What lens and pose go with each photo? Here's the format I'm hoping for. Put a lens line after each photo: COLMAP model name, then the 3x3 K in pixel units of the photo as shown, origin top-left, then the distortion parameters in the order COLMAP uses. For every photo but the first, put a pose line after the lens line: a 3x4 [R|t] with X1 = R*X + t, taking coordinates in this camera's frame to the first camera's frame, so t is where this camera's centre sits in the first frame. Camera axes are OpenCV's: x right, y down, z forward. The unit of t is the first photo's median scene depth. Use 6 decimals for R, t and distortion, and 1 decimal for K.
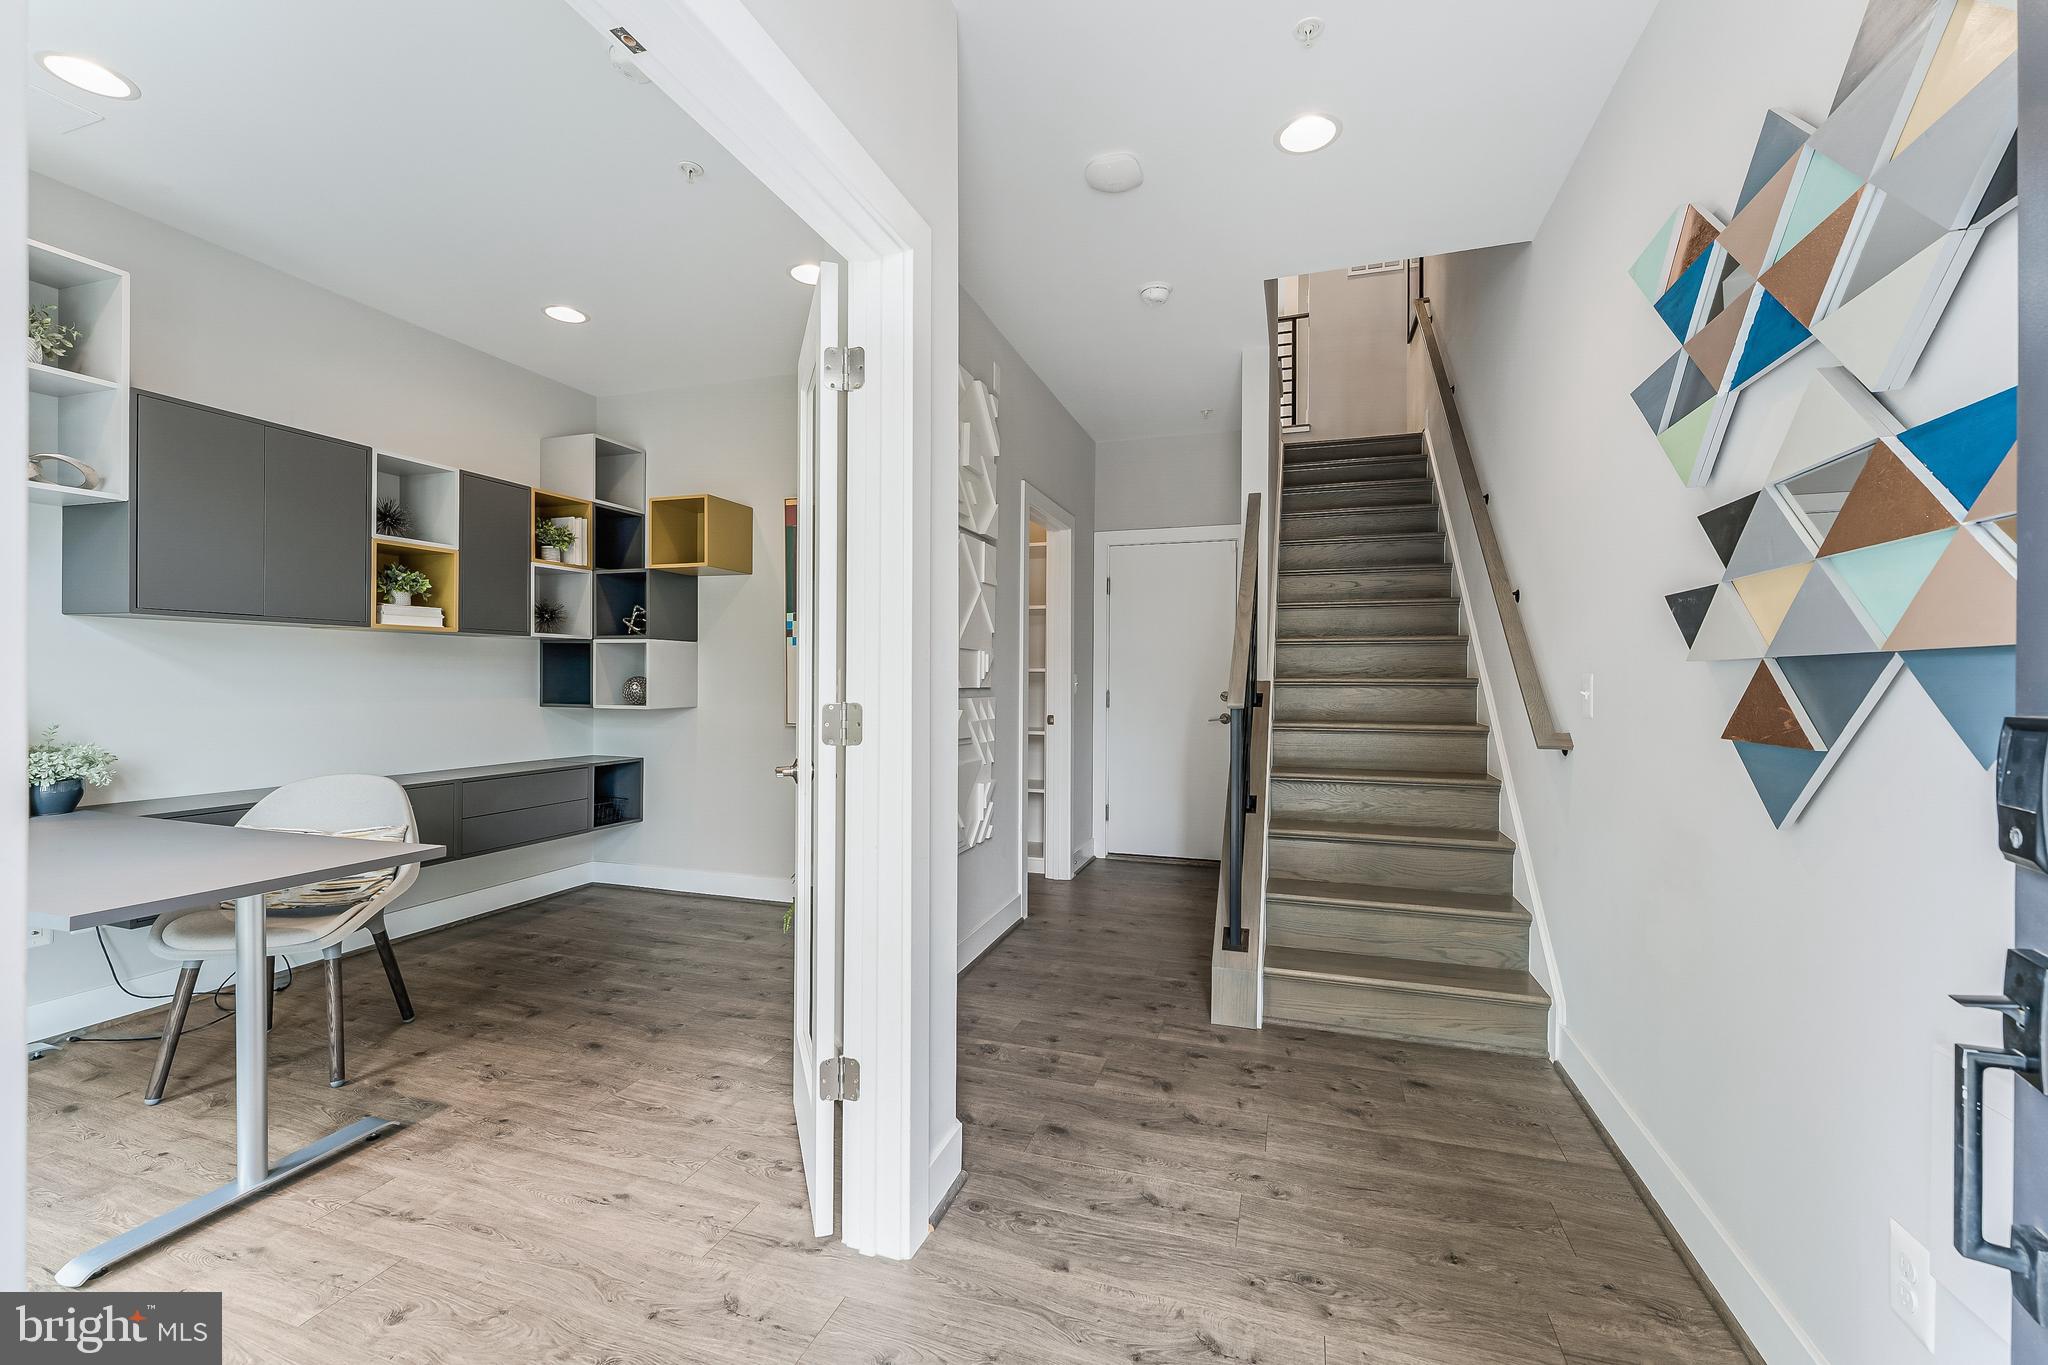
lens RADIAL K [[826.5, 0, 1039.7], [0, 826.5, 680.0], [0, 0, 1]] dist [-0.001417, -0.001282]
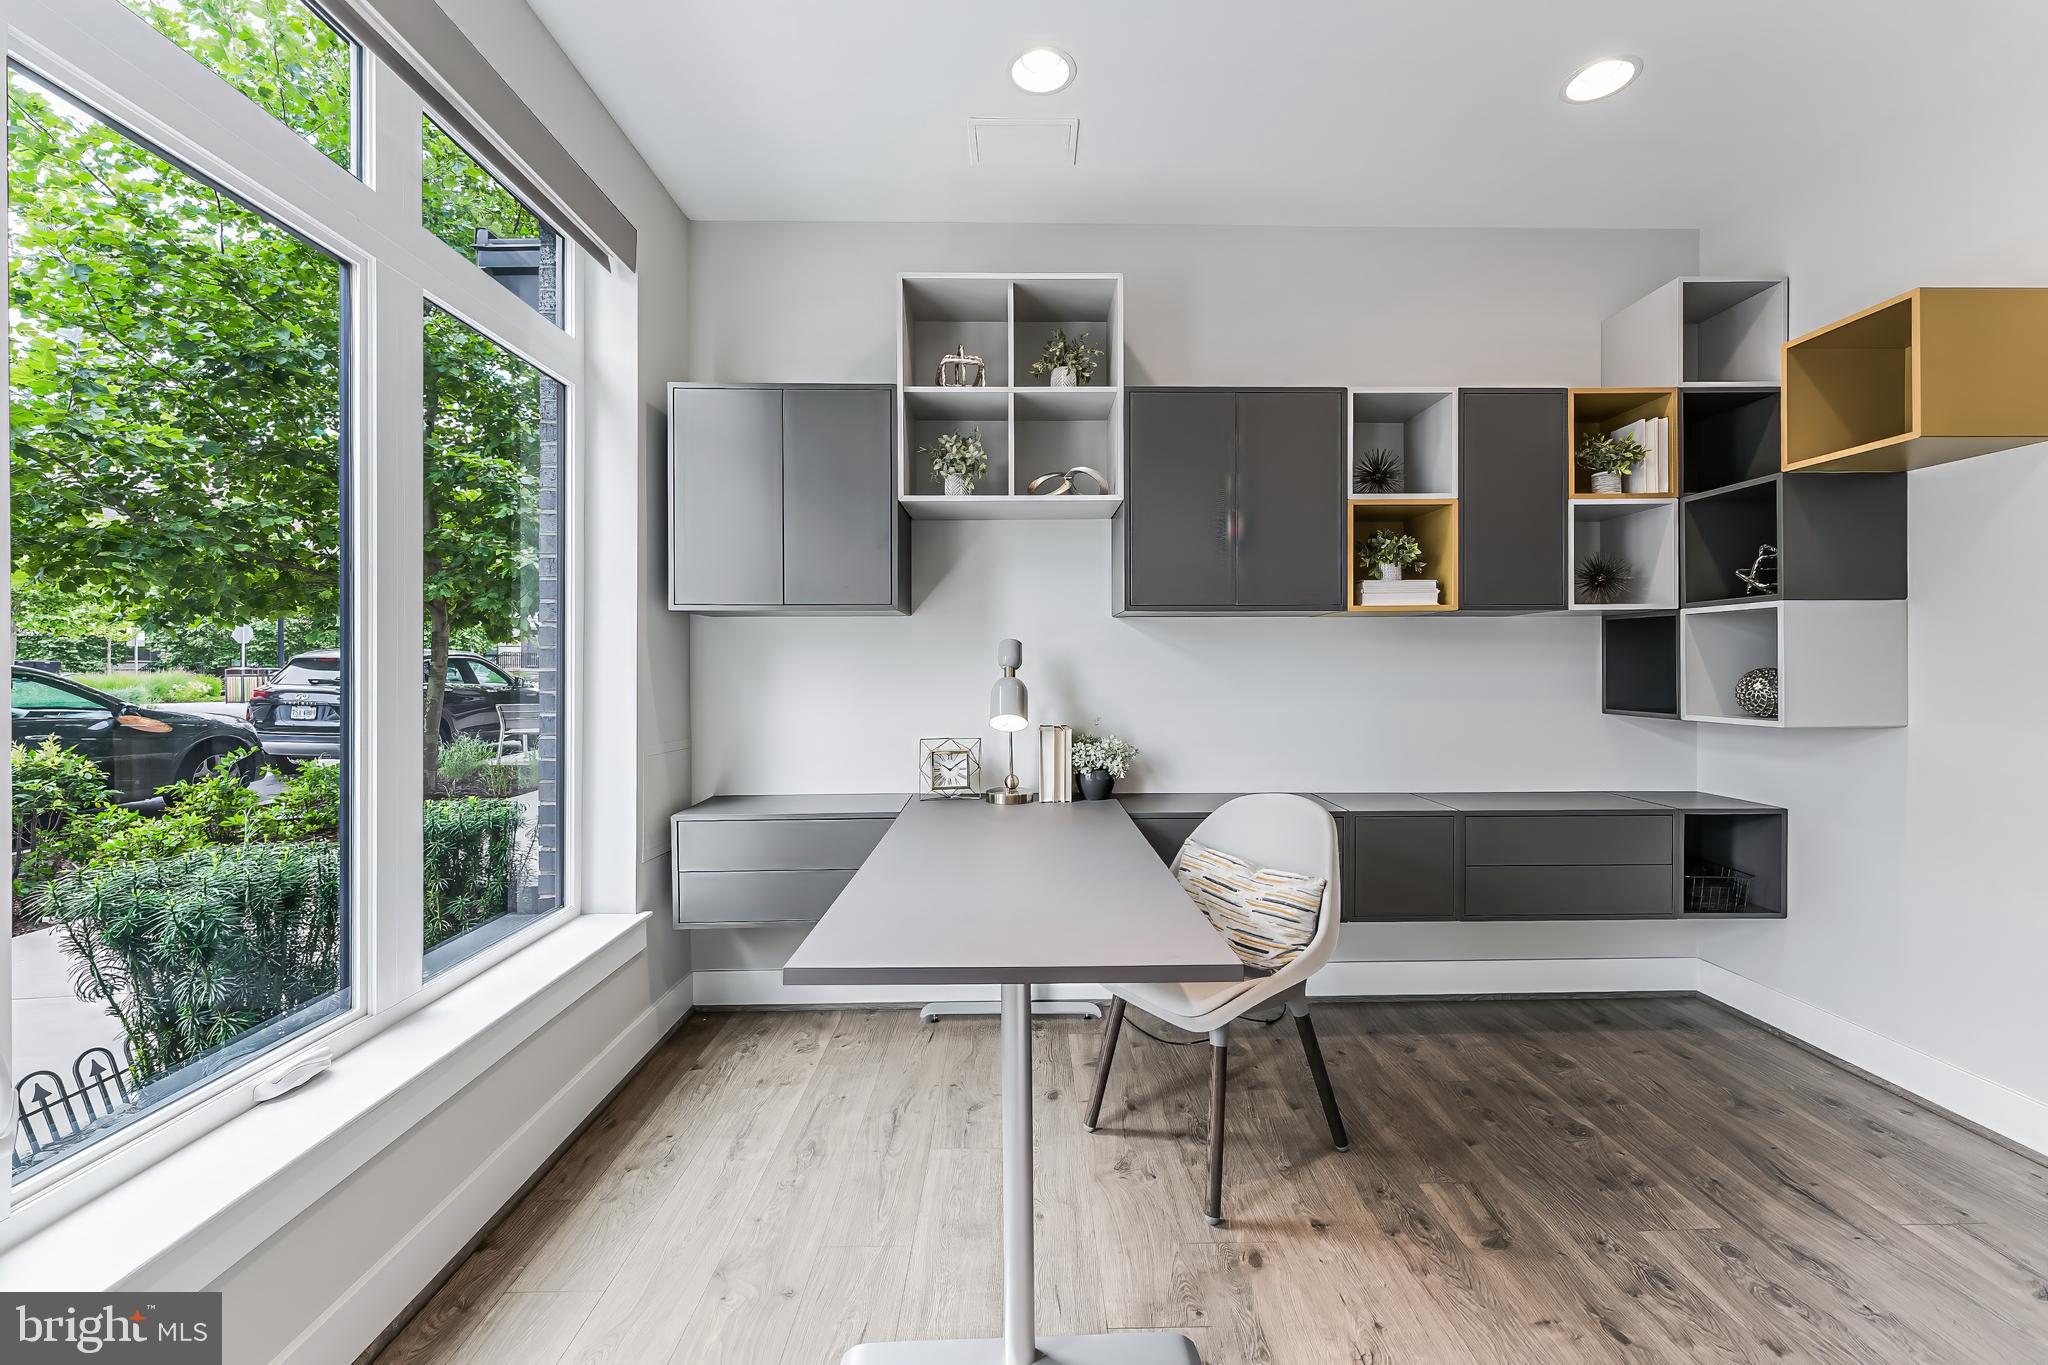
lens RADIAL K [[826.5, 0, 1029.2], [0, 826.5, 672.3], [0, 0, 1]] dist [-0.001417, -0.001282]
pose [[0.313772, -0.004702, -0.949487, -0.116399], [0.004969, 0.999982, -0.003310, -0.002138], [0.949485, -0.003679, 0.313790, 0.371989]]
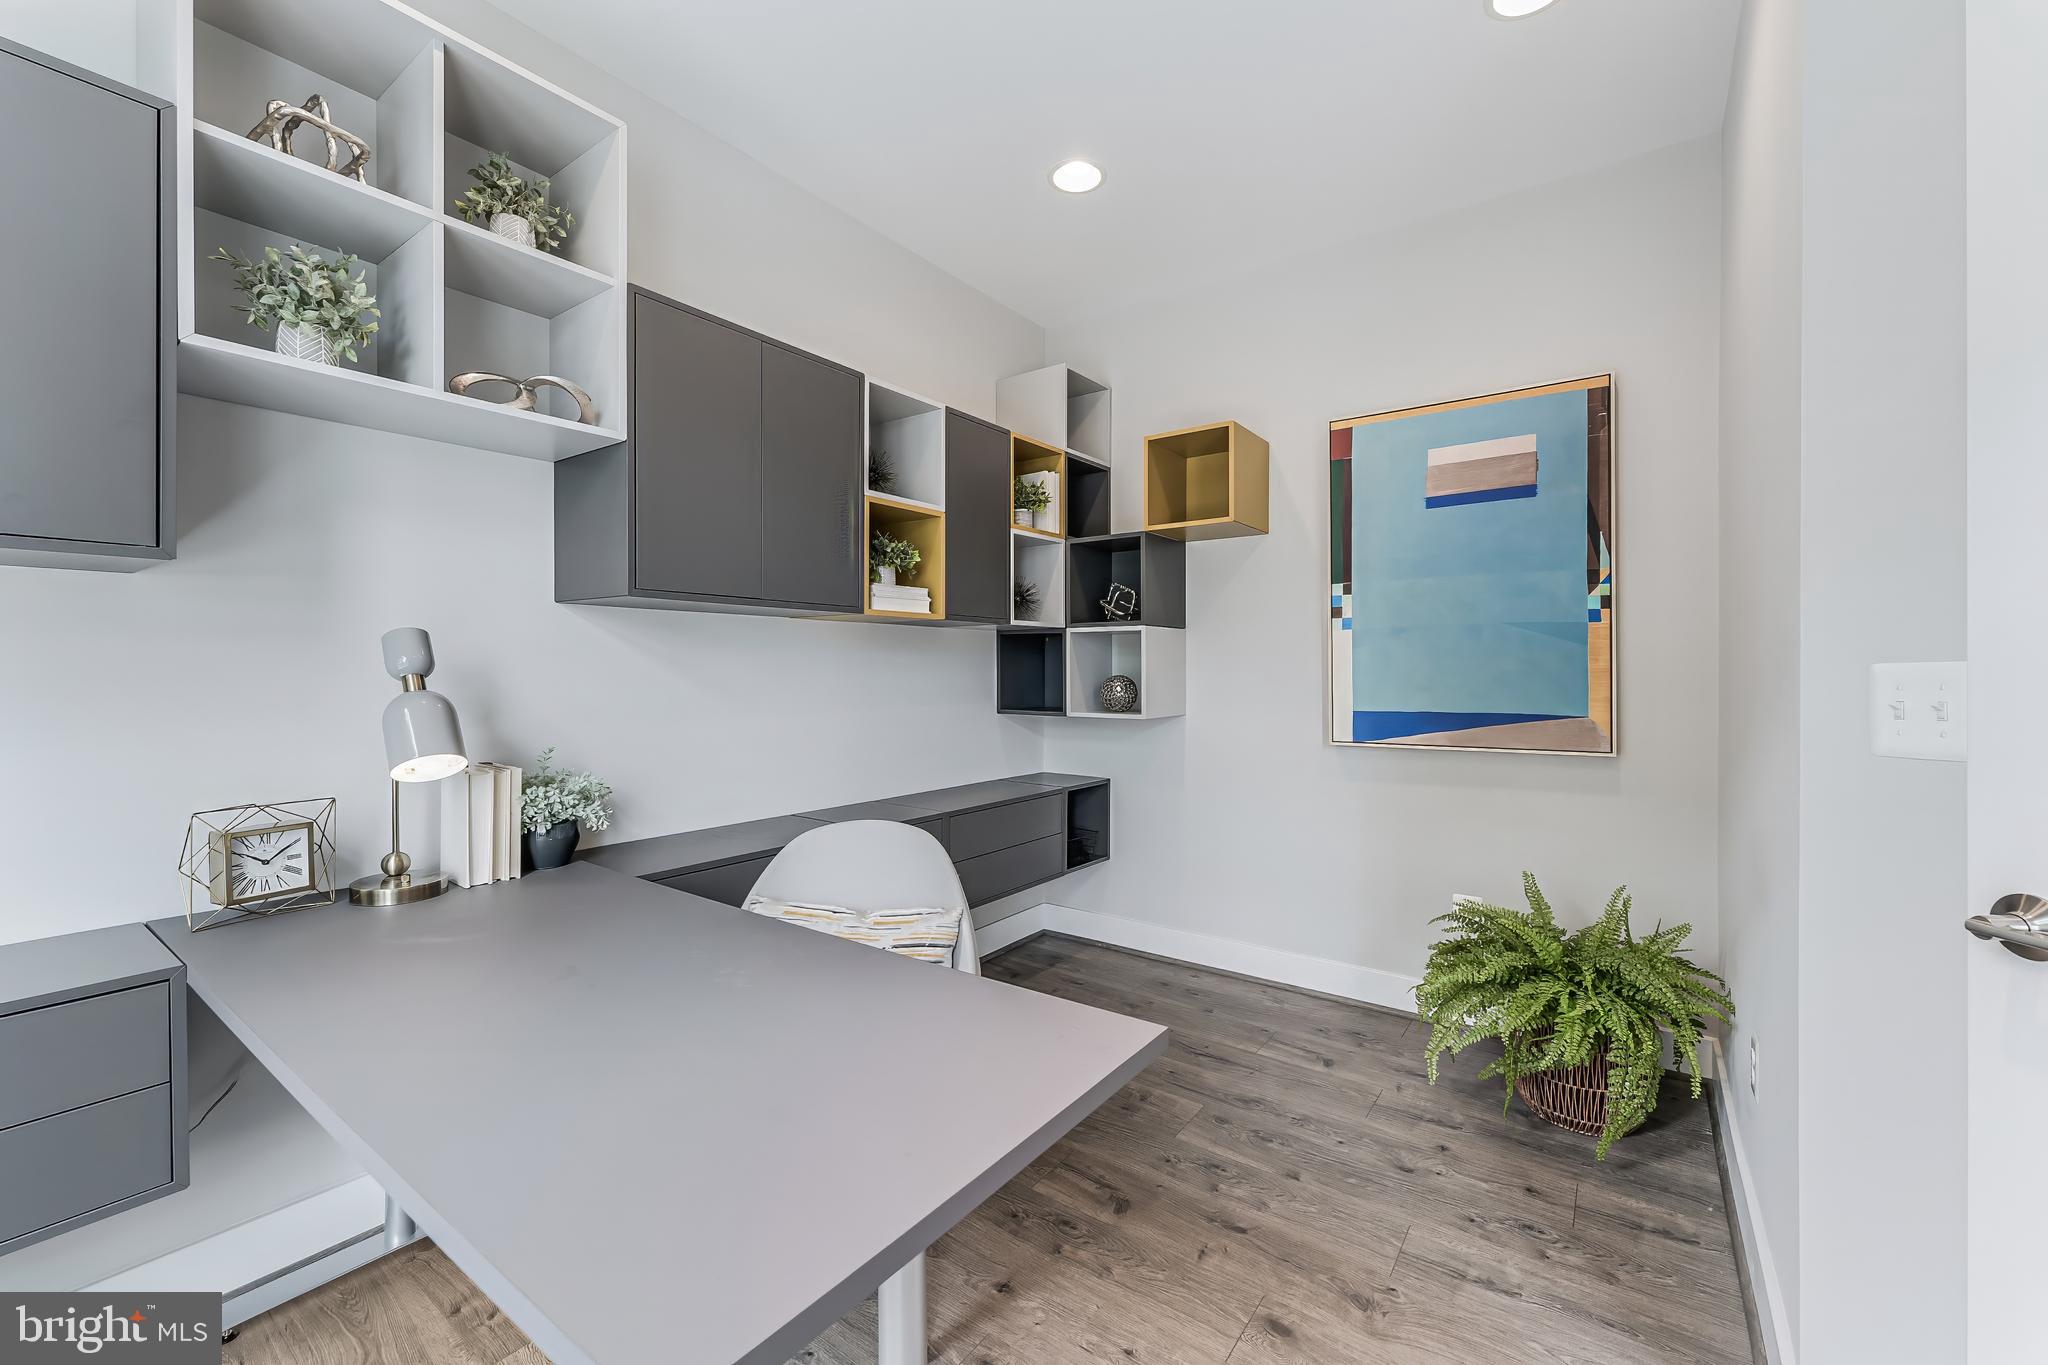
lens RADIAL K [[826.5, 0, 1039.0], [0, 826.5, 672.3], [0, 0, 1]] dist [-0.001417, -0.001282]
pose [[0.950025, -0.004761, -0.312138, -0.350758], [0.005073, 0.999987, 0.000185, -0.008075], [0.312133, -0.001759, 0.950037, 0.276234]]
